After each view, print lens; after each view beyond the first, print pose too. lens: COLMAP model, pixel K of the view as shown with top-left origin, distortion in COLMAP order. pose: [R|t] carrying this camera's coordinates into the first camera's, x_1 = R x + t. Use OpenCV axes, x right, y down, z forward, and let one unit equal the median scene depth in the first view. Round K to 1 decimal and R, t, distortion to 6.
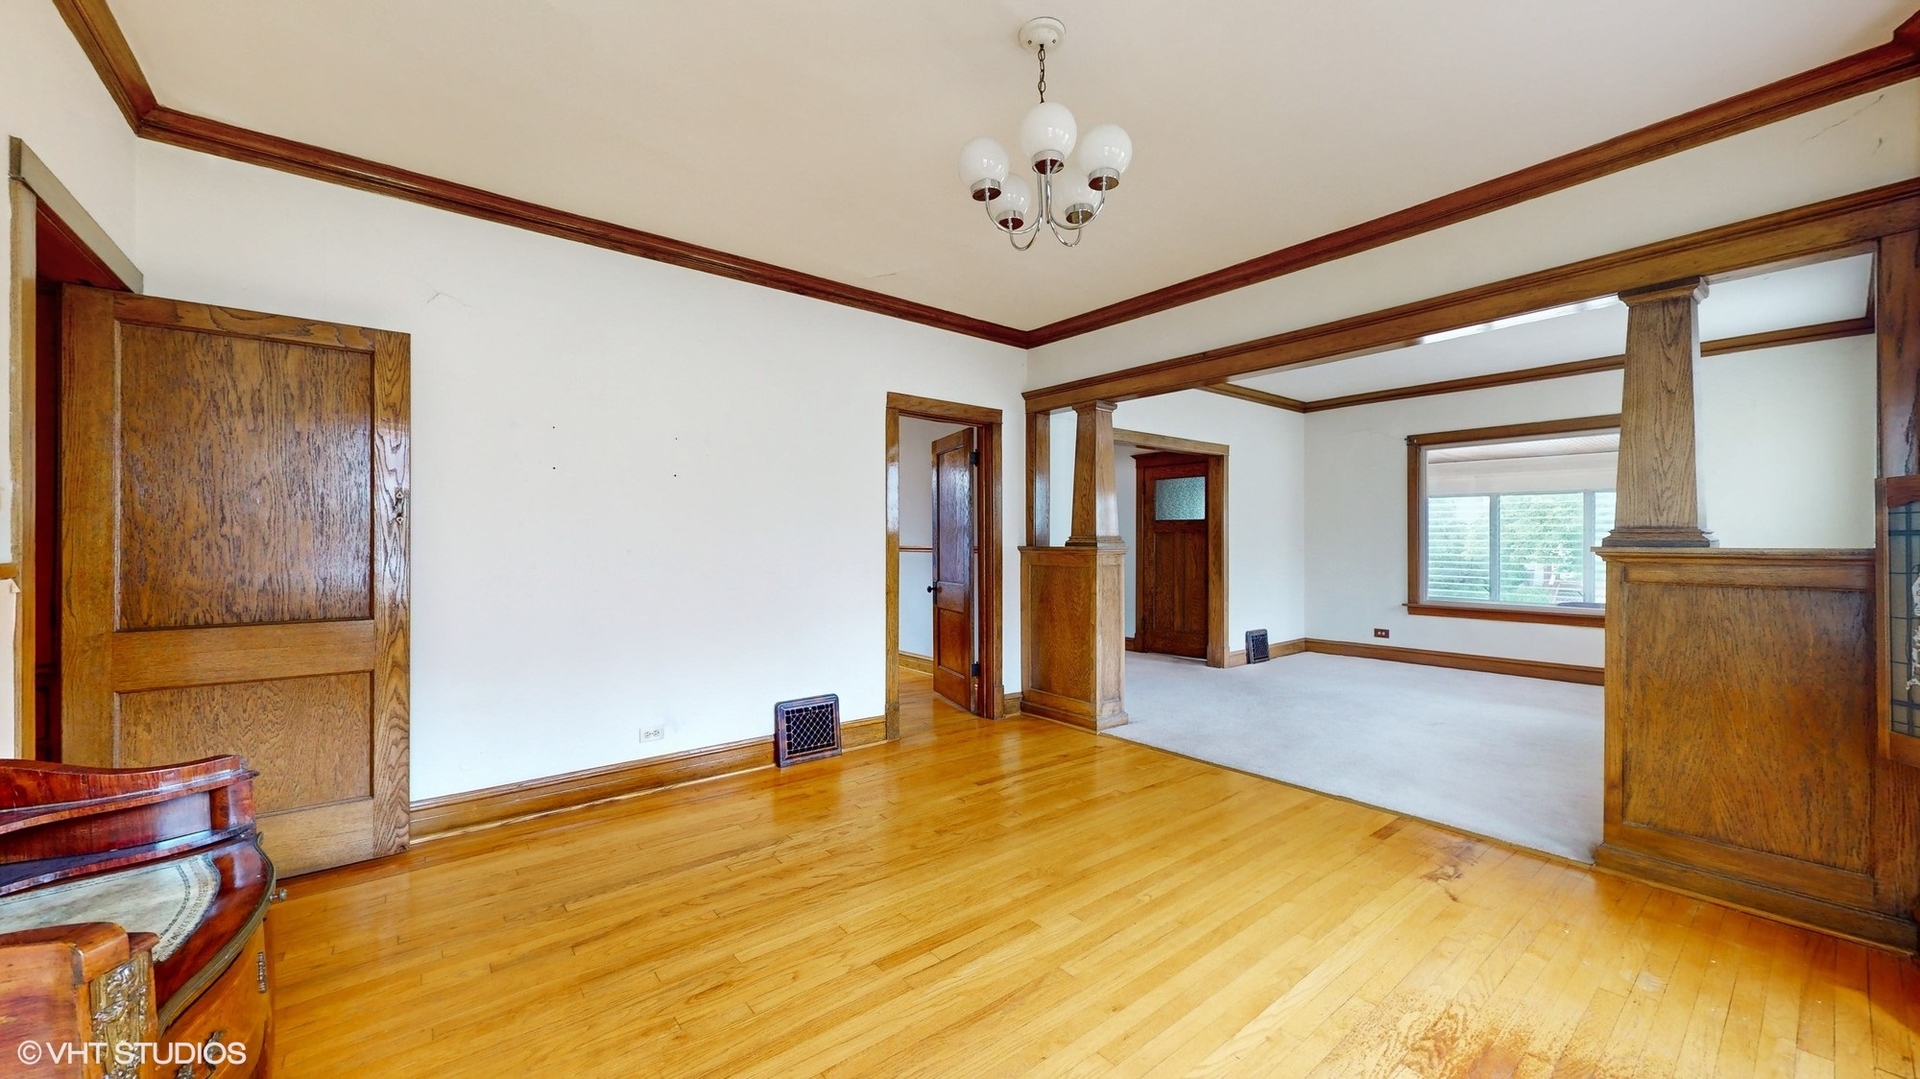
lens RADIAL K [[708.4, 0, 966.5], [0, 708.4, 543.3], [0, 0, 1]] dist [0.002262, 0.000244]
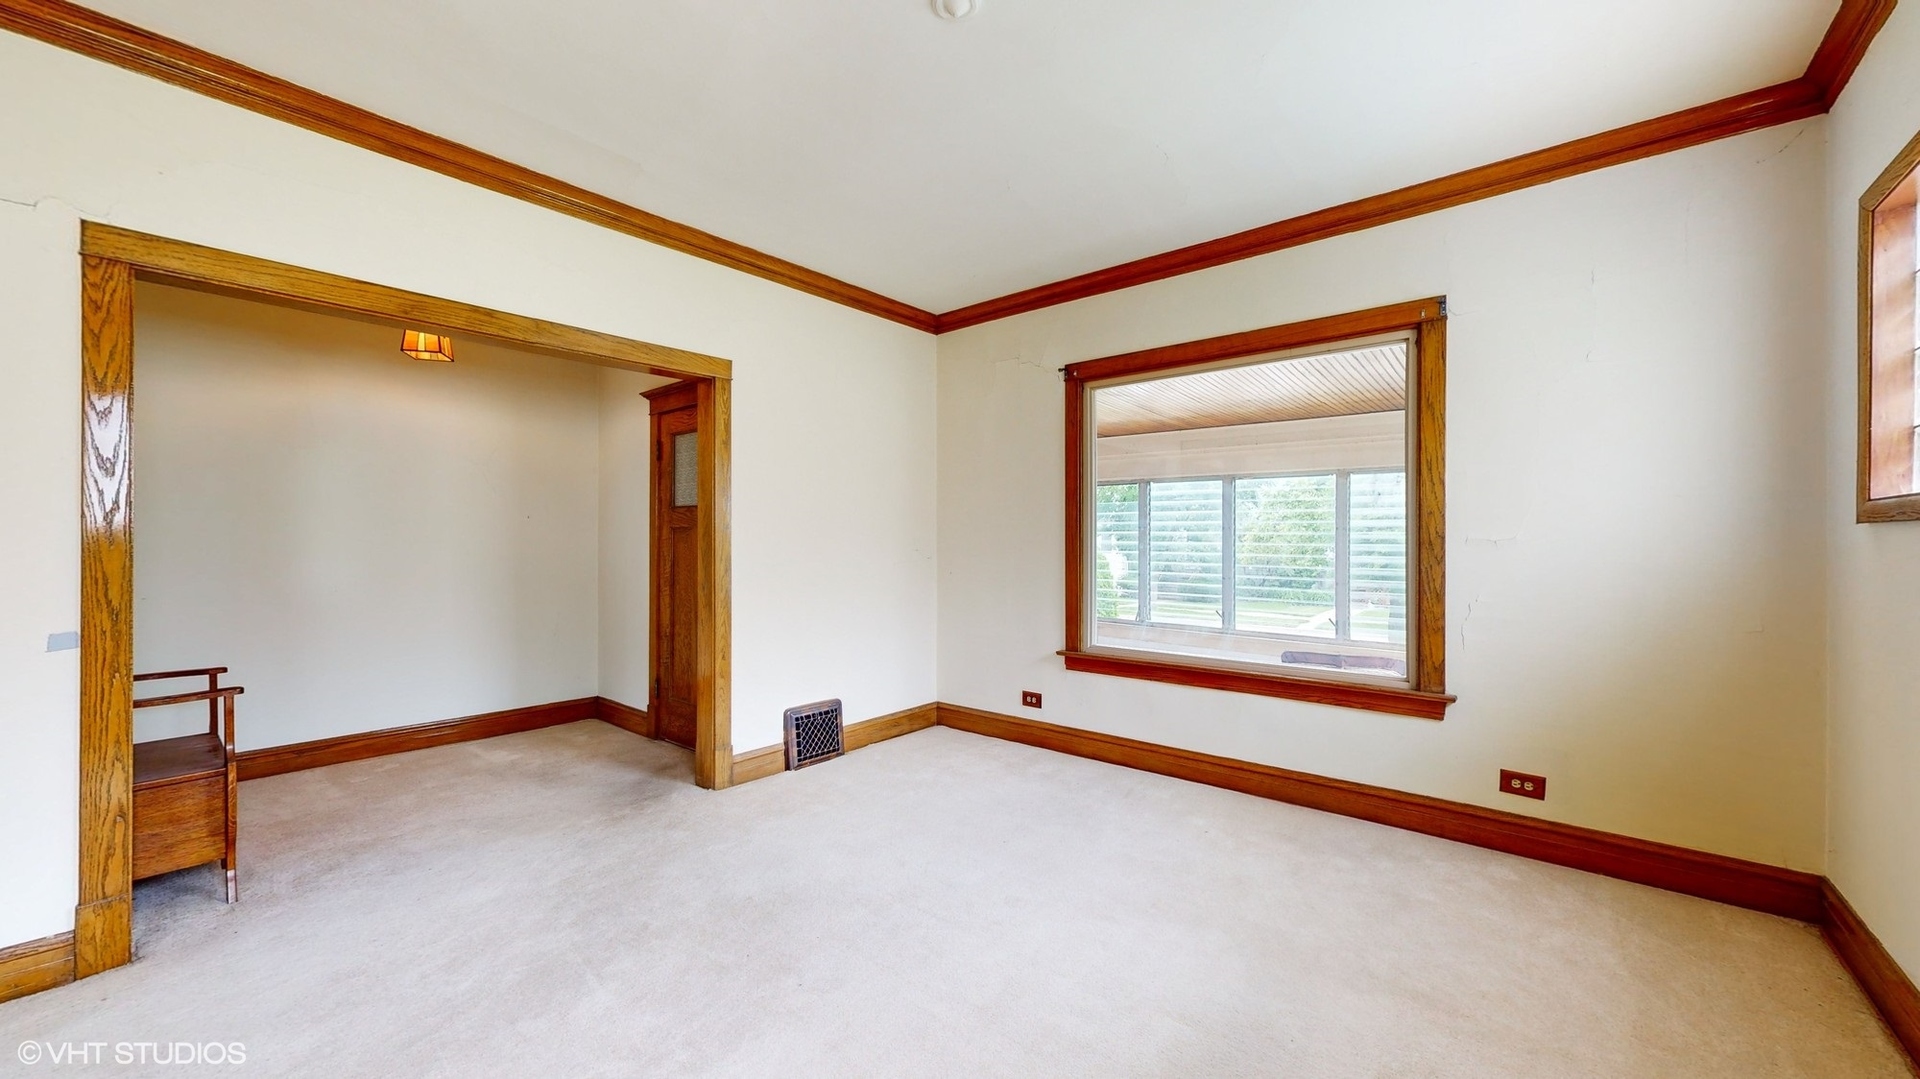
lens RADIAL K [[708.4, 0, 959.2], [0, 708.4, 541.9], [0, 0, 1]] dist [0.002262, 0.000244]
pose [[0.981162, 0.003005, 0.193163, 0.423215], [-0.002600, 0.999994, -0.002349, -0.003877], [-0.193169, 0.001802, 0.981164, 0.442977]]
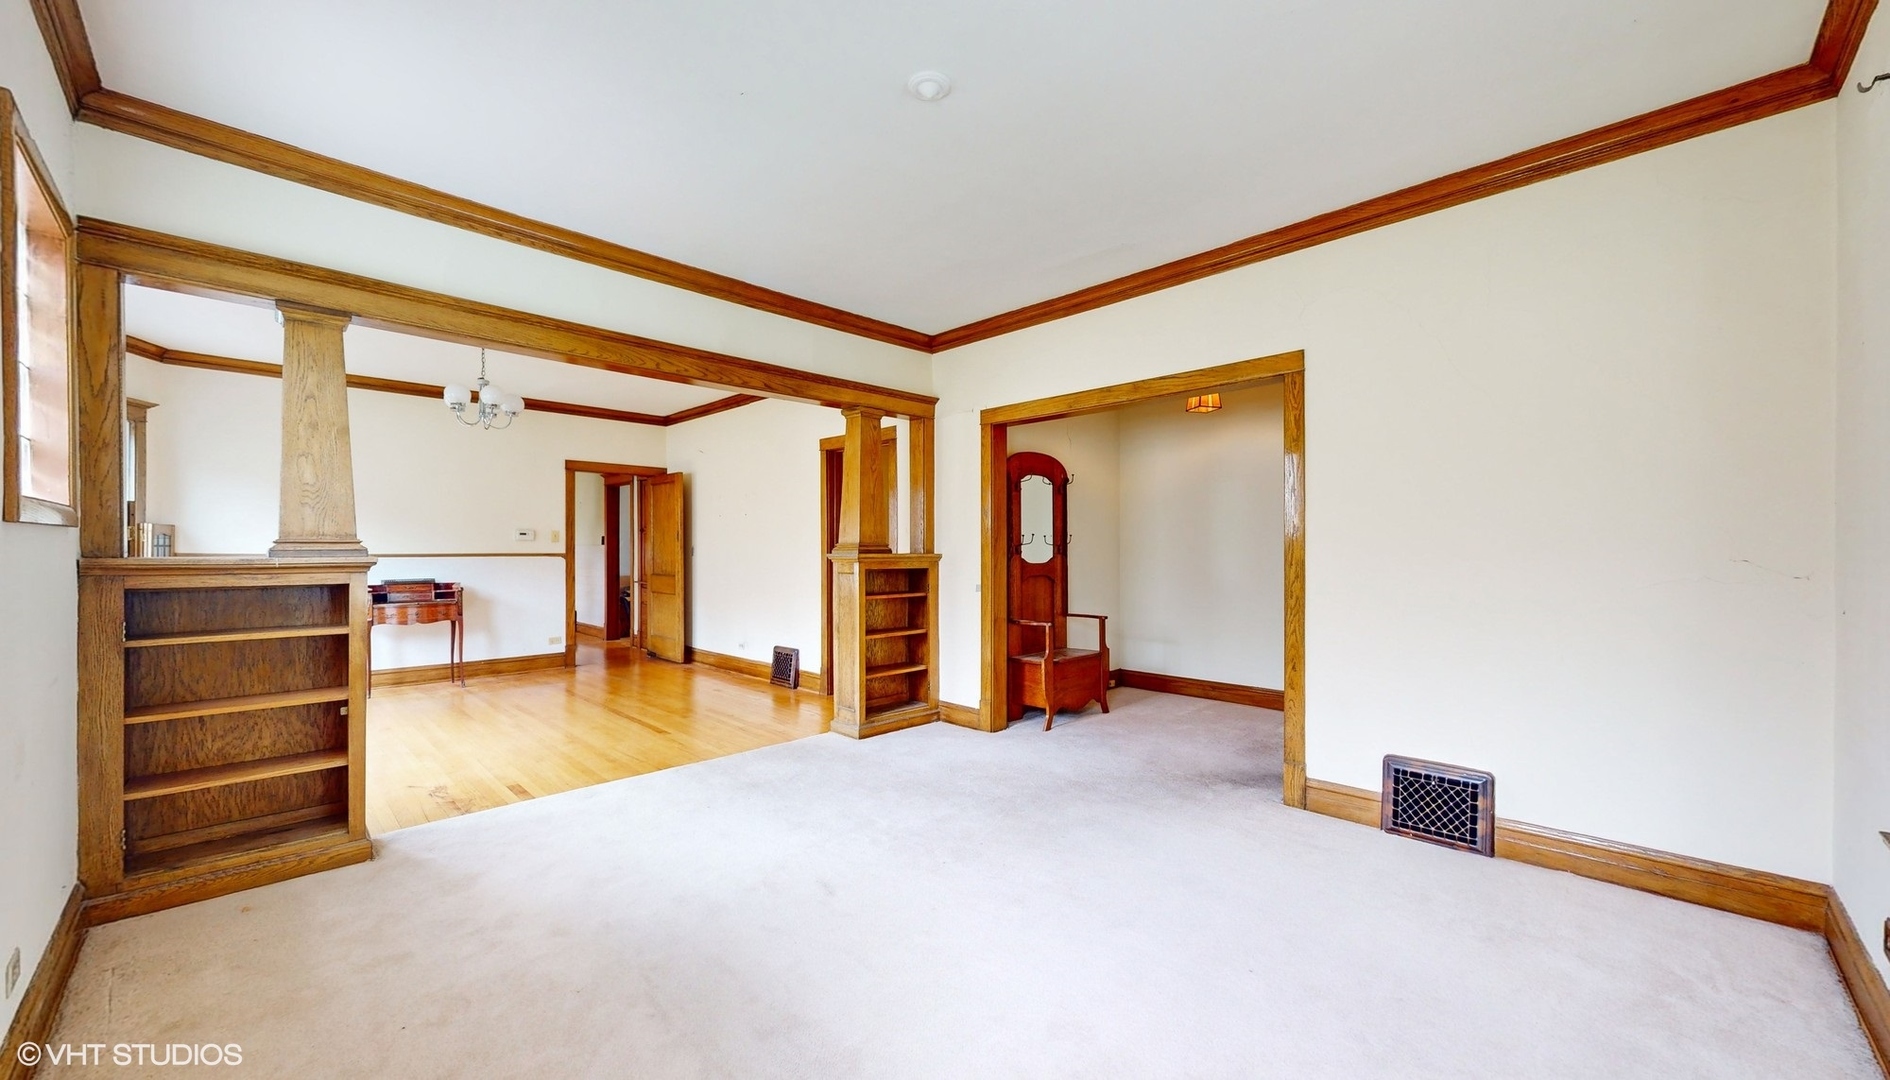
lens RADIAL K [[705.9, 0, 946.2], [0, 705.9, 549.0], [0, 0, 1]] dist [-0.000516, -0.000002]
pose [[0.108340, -0.000703, -0.994114, 0.802787], [-0.004316, 0.999990, -0.001177, -0.000333], [0.994105, 0.004418, 0.108336, 0.687884]]
